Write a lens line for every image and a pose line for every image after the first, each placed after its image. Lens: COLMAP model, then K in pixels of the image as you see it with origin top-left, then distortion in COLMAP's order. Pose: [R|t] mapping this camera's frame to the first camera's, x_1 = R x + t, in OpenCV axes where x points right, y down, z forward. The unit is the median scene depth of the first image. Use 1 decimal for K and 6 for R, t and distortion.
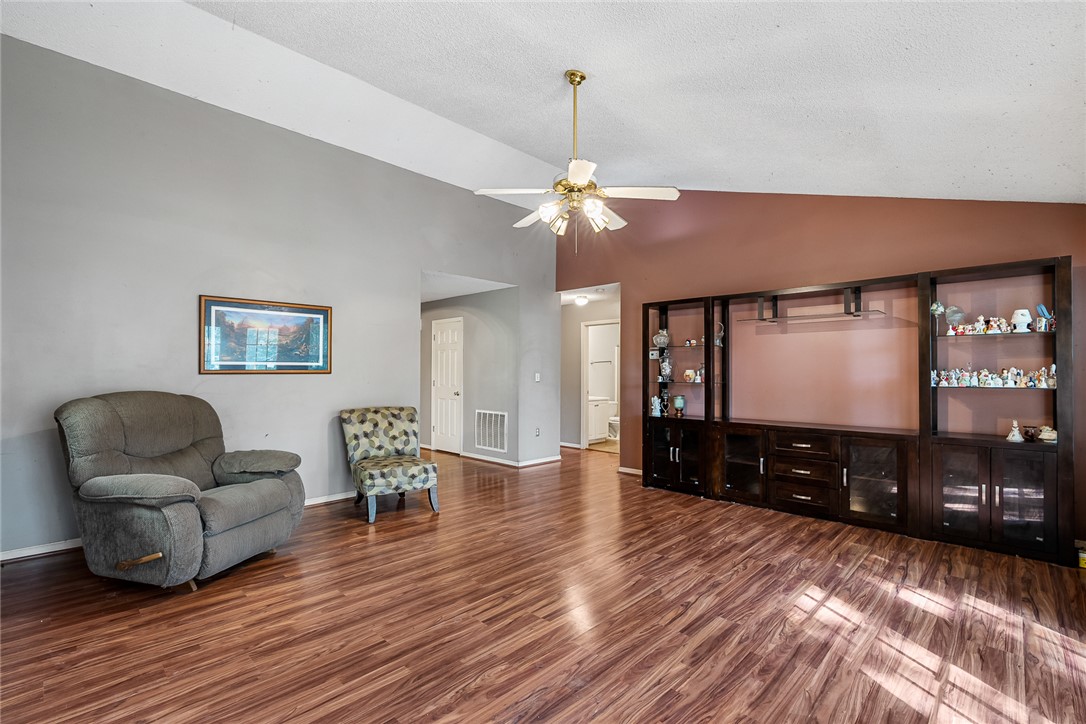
lens RADIAL K [[496.2, 0, 538.0], [0, 496.2, 365.0], [0, 0, 1]] dist [-0.020089, -0.000591]
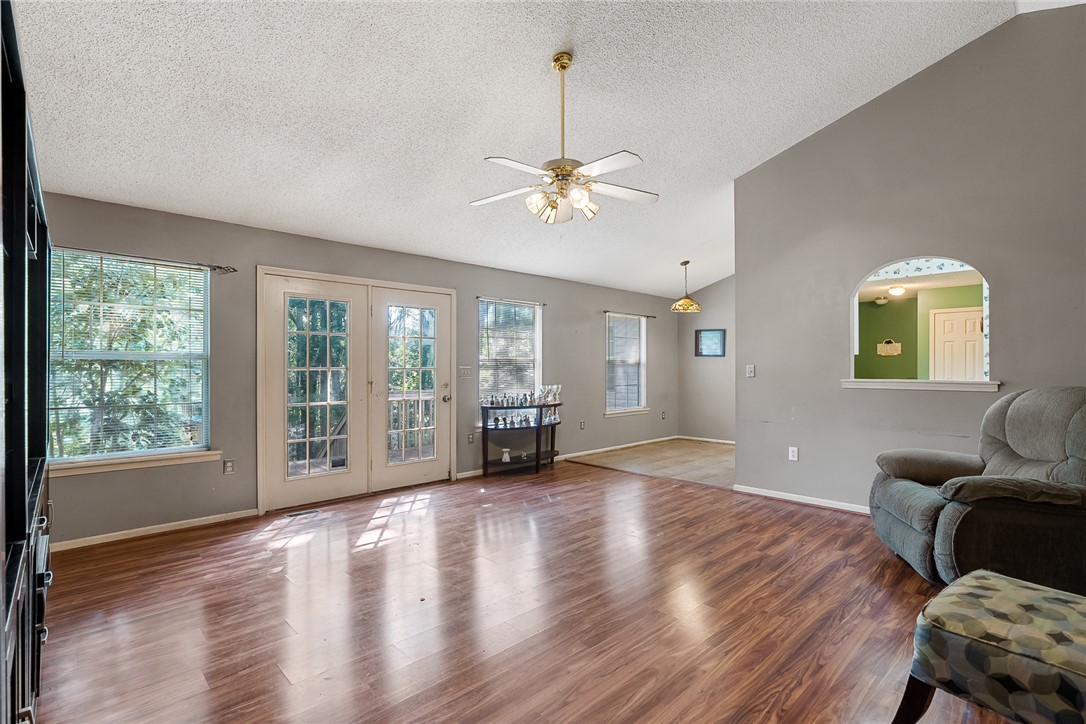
lens RADIAL K [[496.2, 0, 541.2], [0, 496.2, 366.1], [0, 0, 1]] dist [-0.020089, -0.000591]
pose [[-0.999378, 0.000393, 0.035266, 0.092223], [-0.000196, 0.999861, -0.016675, 0.039053], [-0.035267, -0.016671, -0.999239, 2.240045]]
